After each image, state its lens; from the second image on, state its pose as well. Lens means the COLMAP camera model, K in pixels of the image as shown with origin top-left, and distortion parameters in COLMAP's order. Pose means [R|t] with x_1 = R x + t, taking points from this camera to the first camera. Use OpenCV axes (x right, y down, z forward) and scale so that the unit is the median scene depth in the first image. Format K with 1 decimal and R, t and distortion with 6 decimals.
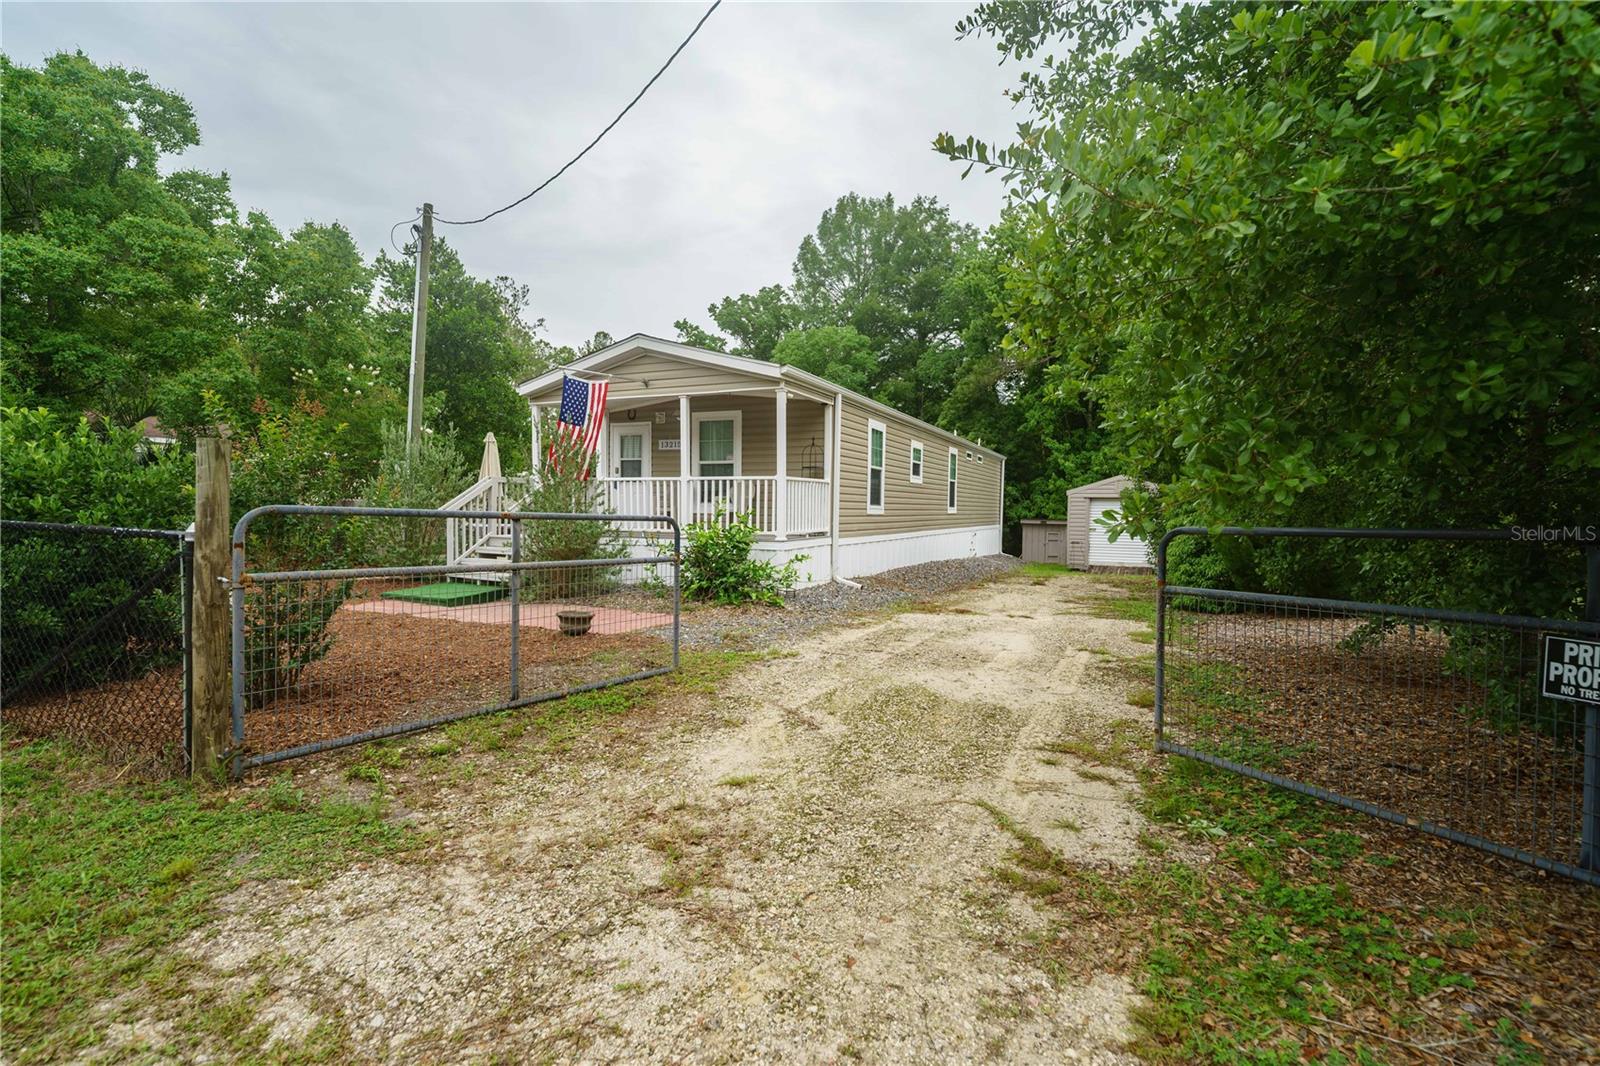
lens RADIAL K [[743.7, 0, 805.1], [0, 743.7, 533.6], [0, 0, 1]] dist [-0.002214, -0.003134]
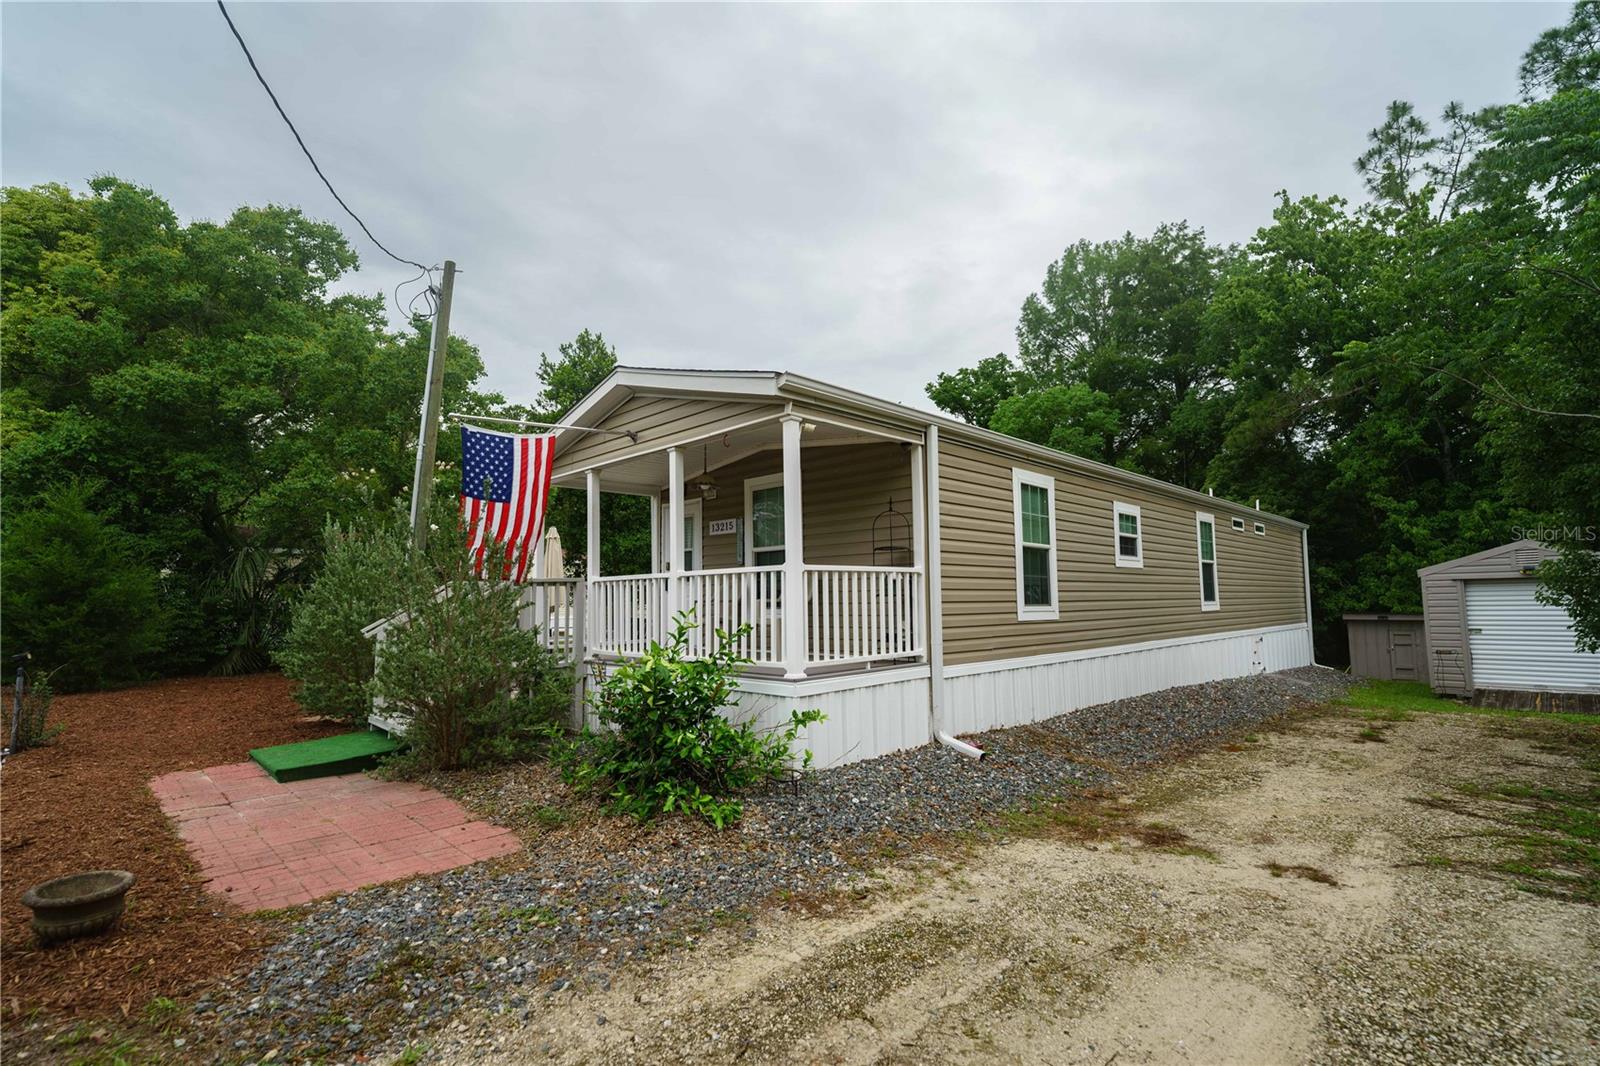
lens RADIAL K [[743.7, 0, 801.3], [0, 743.7, 533.4], [0, 0, 1]] dist [-0.002214, -0.003134]
pose [[0.935063, -0.056030, -0.350026, 0.088421], [0.011249, 0.991622, -0.128683, -0.013758], [0.354304, 0.116389, 0.927859, 0.235642]]
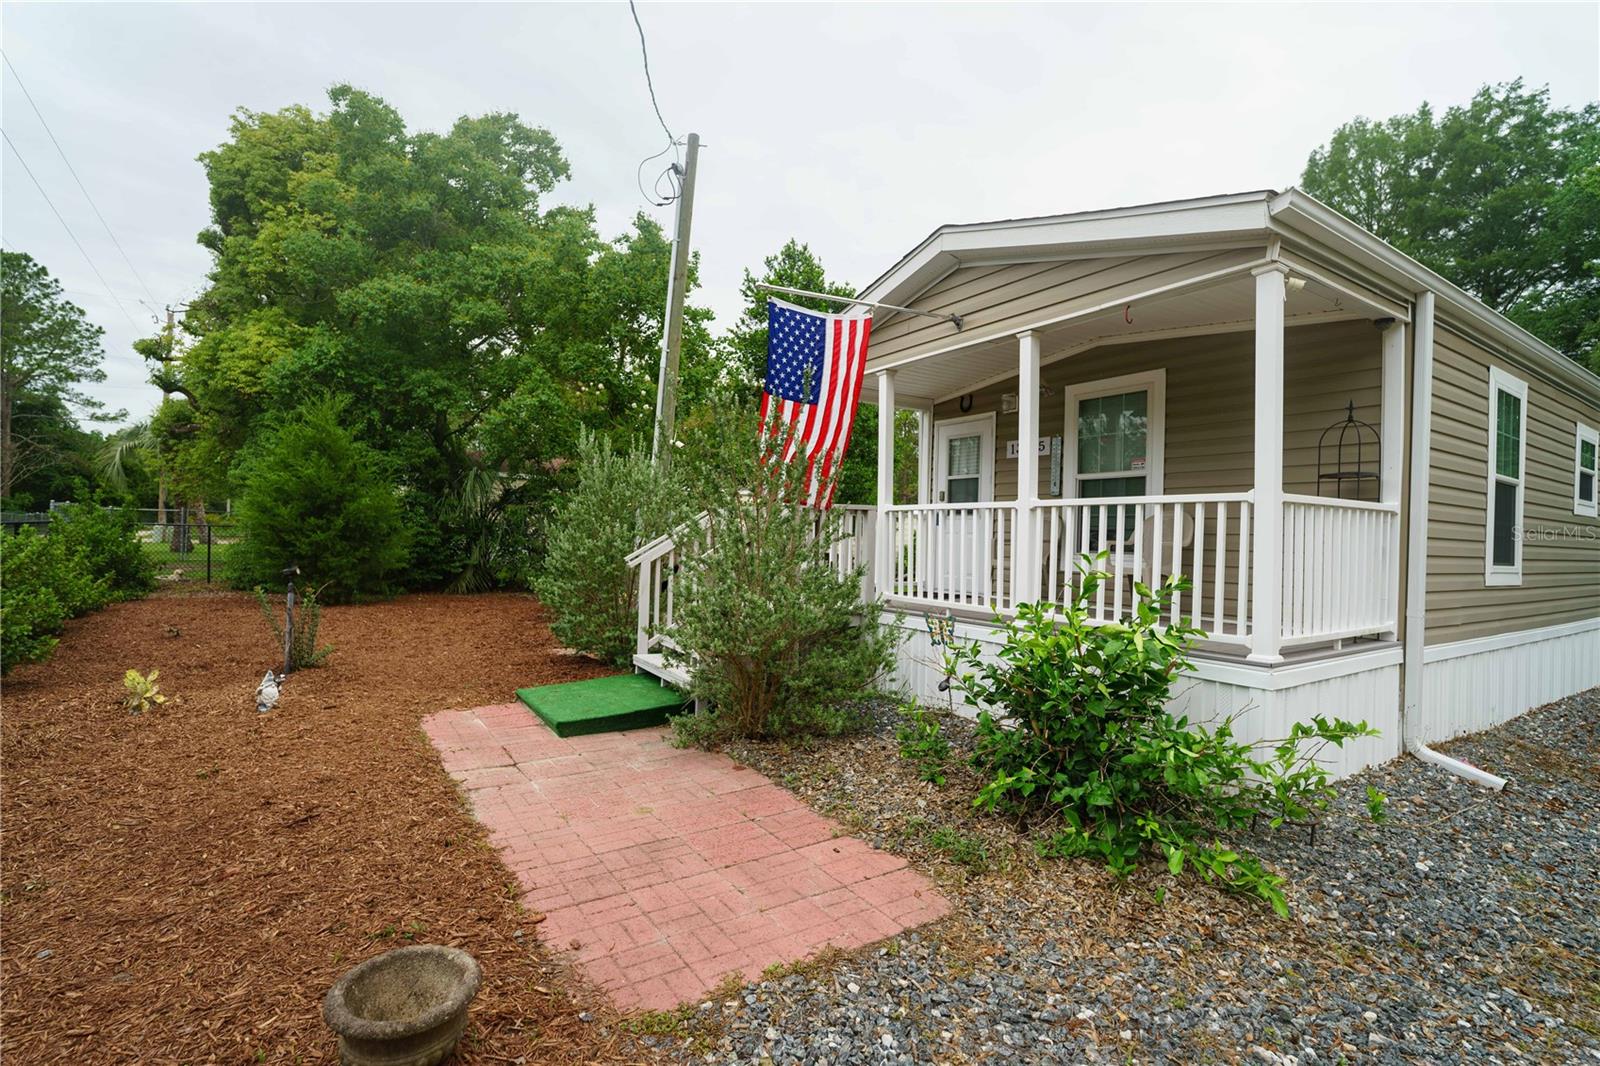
lens RADIAL K [[743.7, 0, 799.5], [0, 743.7, 533.5], [0, 0, 1]] dist [-0.002214, -0.003134]
pose [[0.845009, 0.007850, -0.534694, -0.015612], [-0.035768, 0.998483, -0.041868, -0.015909], [0.533554, 0.054504, 0.844008, 0.277566]]
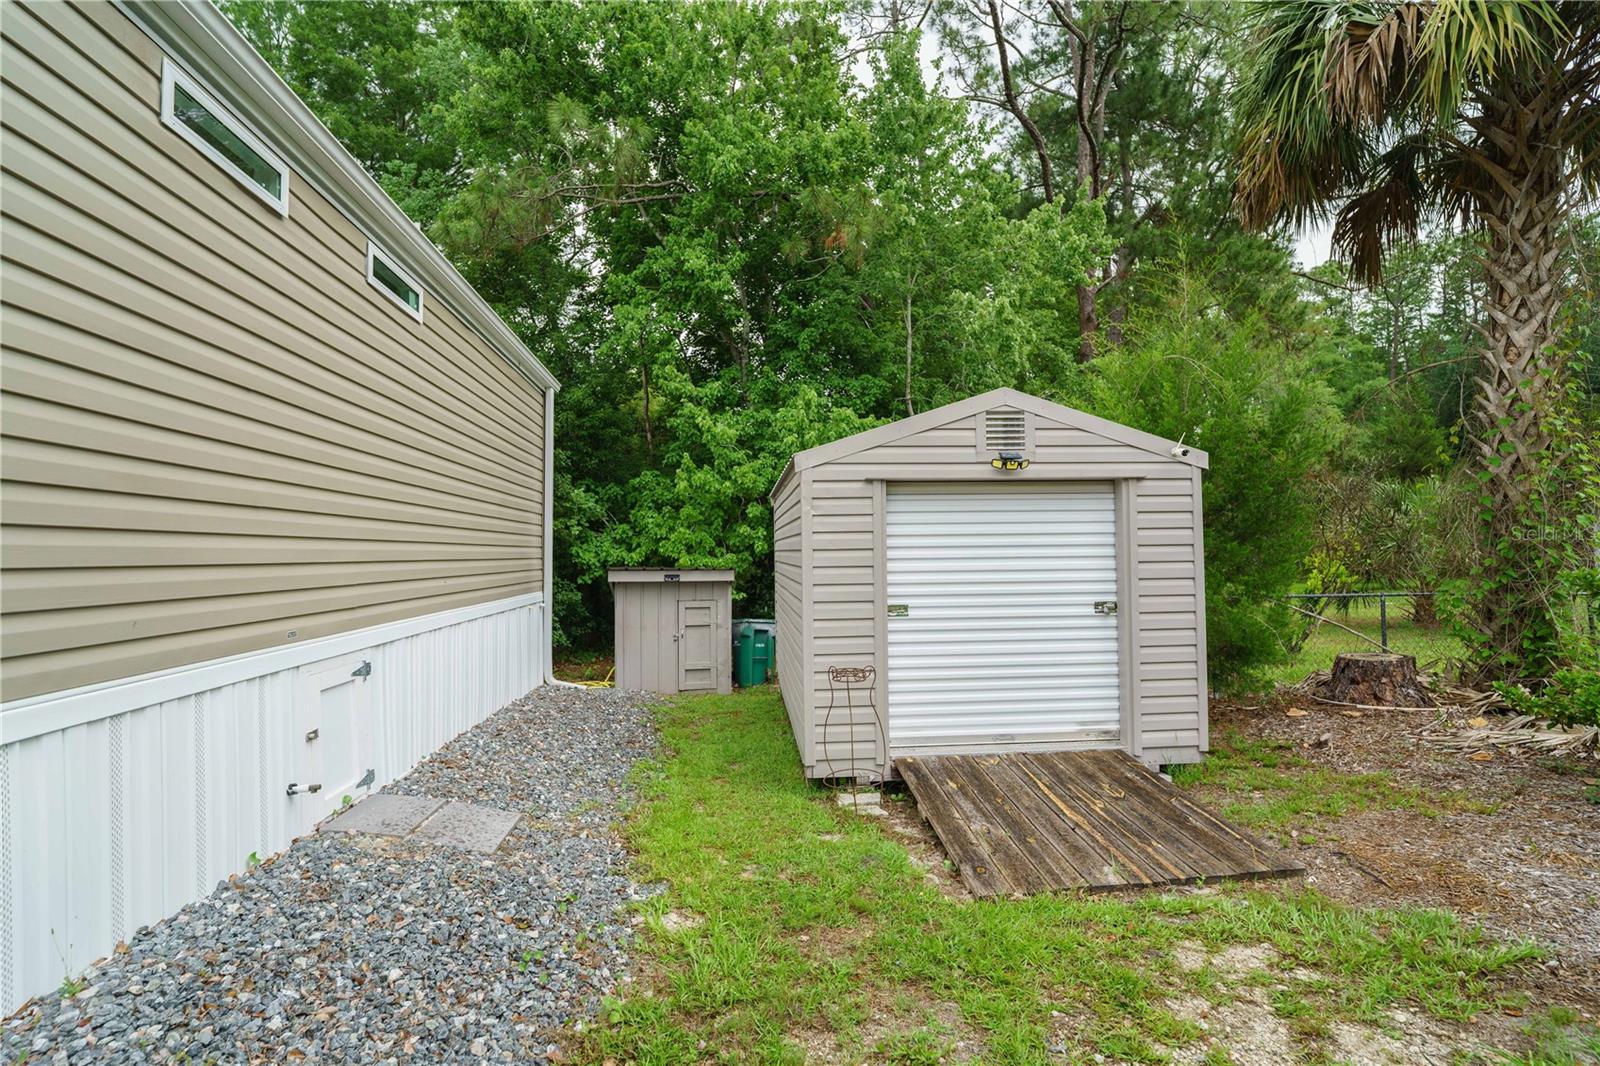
lens RADIAL K [[743.7, 0, 801.9], [0, 743.7, 538.8], [0, 0, 1]] dist [-0.002214, -0.003134]
pose [[0.859309, -0.012218, 0.511312, 0.254357], [0.039756, 0.998285, -0.042960, -0.021091], [-0.509910, 0.057244, 0.858321, 0.876361]]
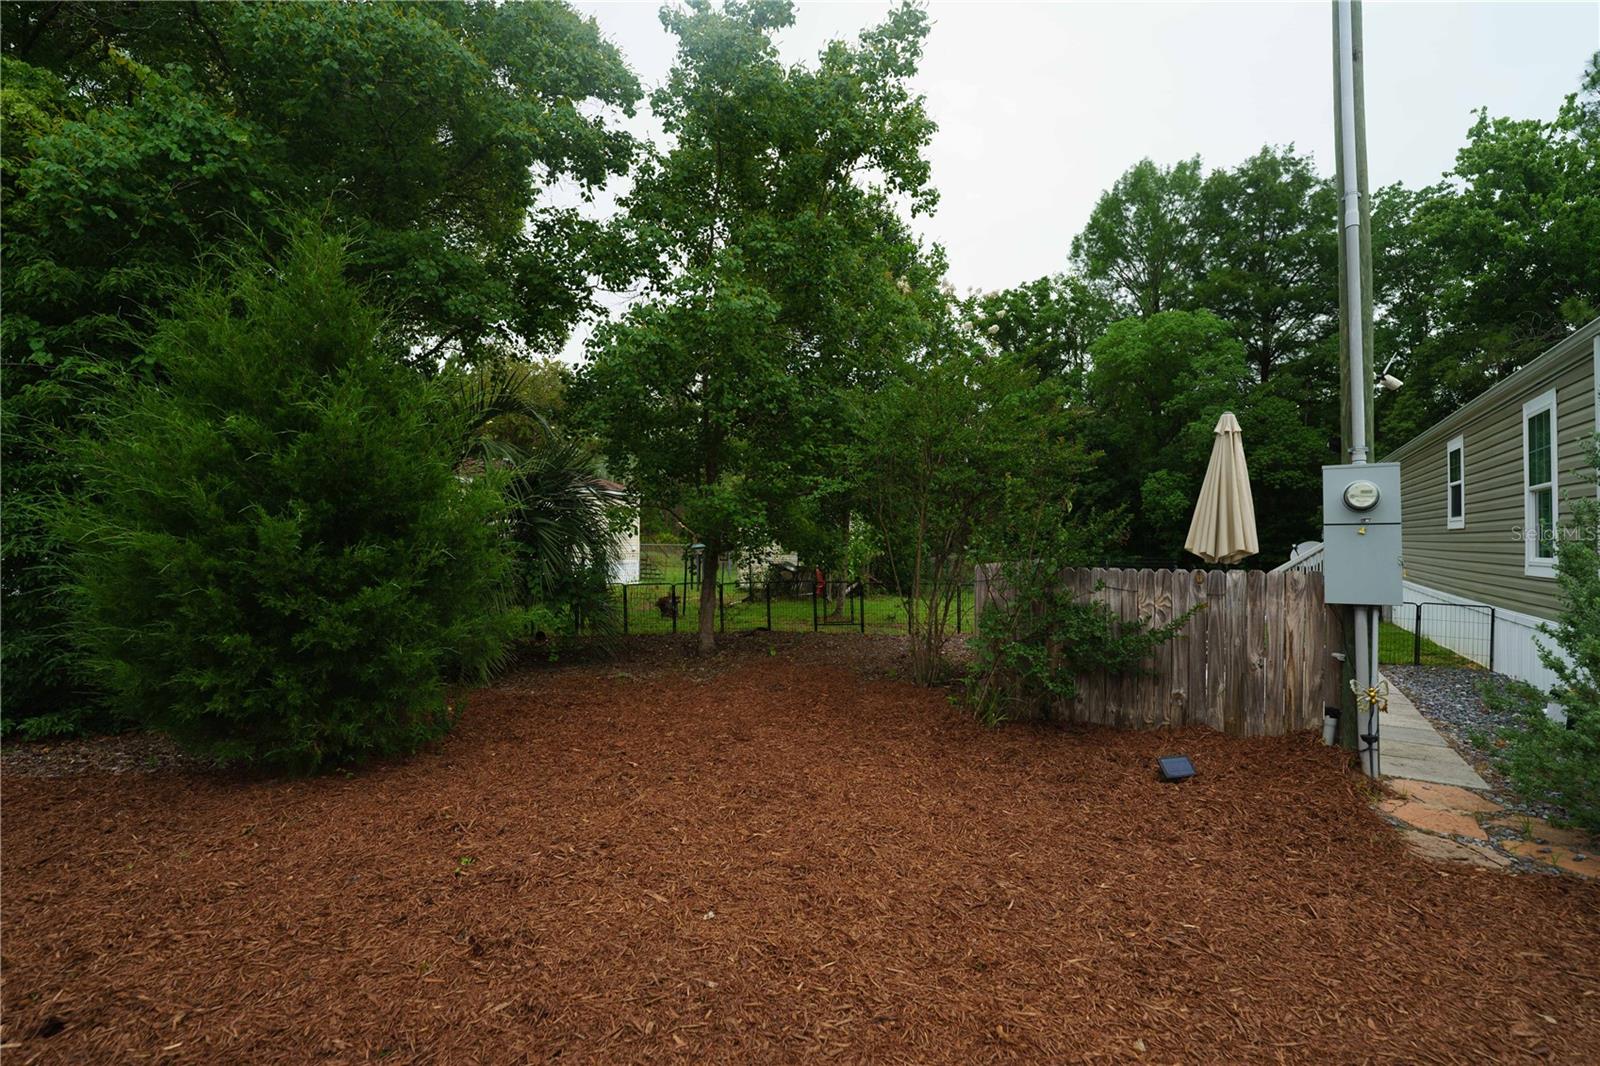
lens RADIAL K [[743.7, 0, 797.2], [0, 743.7, 532.2], [0, 0, 1]] dist [-0.002214, -0.003134]
pose [[0.989650, -0.015713, -0.142640, -0.441224], [0.008172, 0.998545, -0.053300, -0.028570], [0.143270, 0.051582, 0.988339, 0.365434]]
